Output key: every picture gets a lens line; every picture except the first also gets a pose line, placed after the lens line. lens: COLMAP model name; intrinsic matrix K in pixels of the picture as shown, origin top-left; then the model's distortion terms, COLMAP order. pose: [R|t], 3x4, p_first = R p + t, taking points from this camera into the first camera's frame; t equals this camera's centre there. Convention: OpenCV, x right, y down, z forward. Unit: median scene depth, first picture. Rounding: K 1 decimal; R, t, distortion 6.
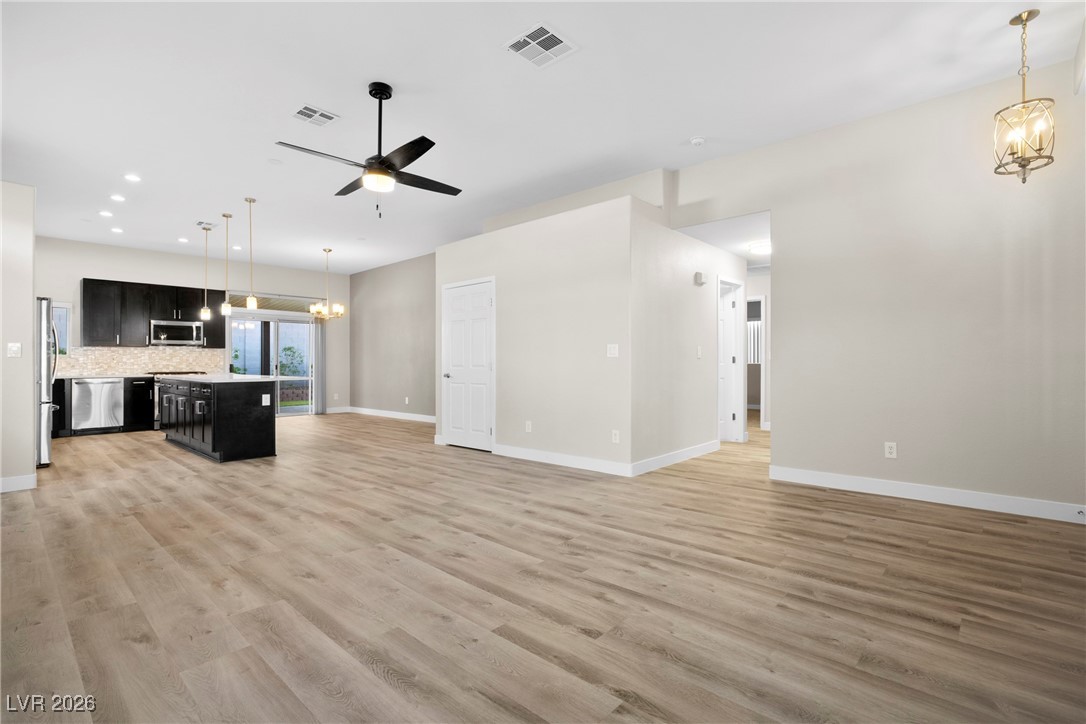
lens RADIAL K [[504.1, 0, 542.2], [0, 504.1, 358.3], [0, 0, 1]] dist [-0.010803, 0.000918]
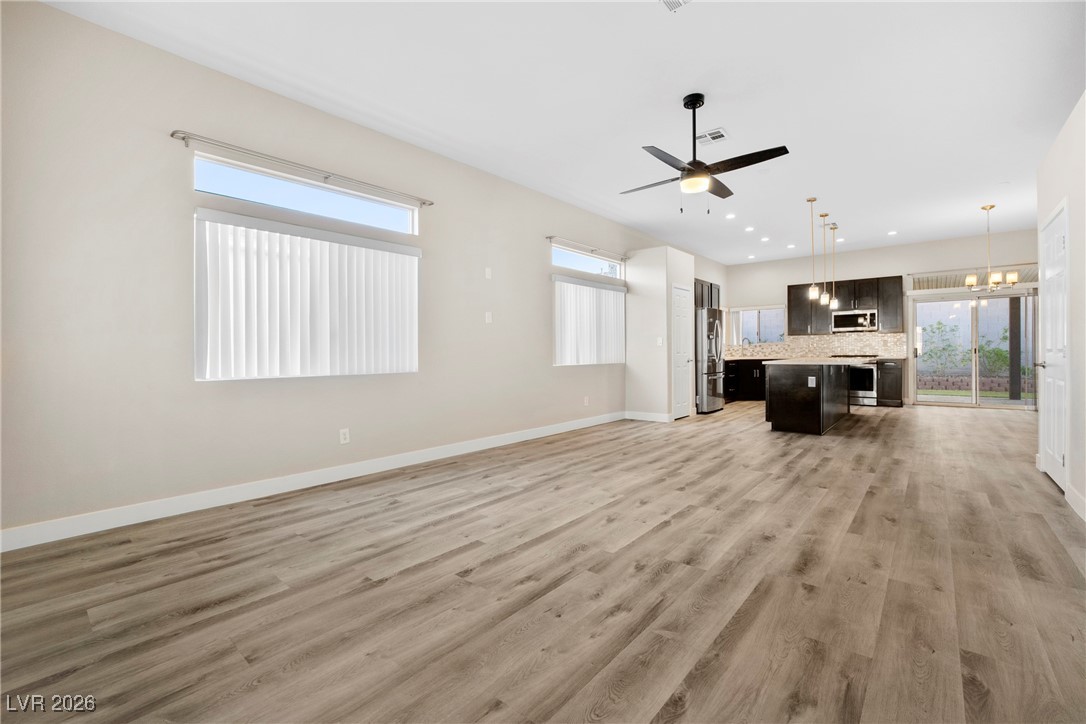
lens RADIAL K [[462.9, 0, 545.3], [0, 462.9, 357.3], [0, 0, 1]] dist [-0.043508, 0.014443]
pose [[0.043577, 0.009627, -0.999004, 0.627488], [0.023134, 0.999676, 0.010643, 0.010497], [0.998782, -0.023575, 0.043340, 0.603642]]
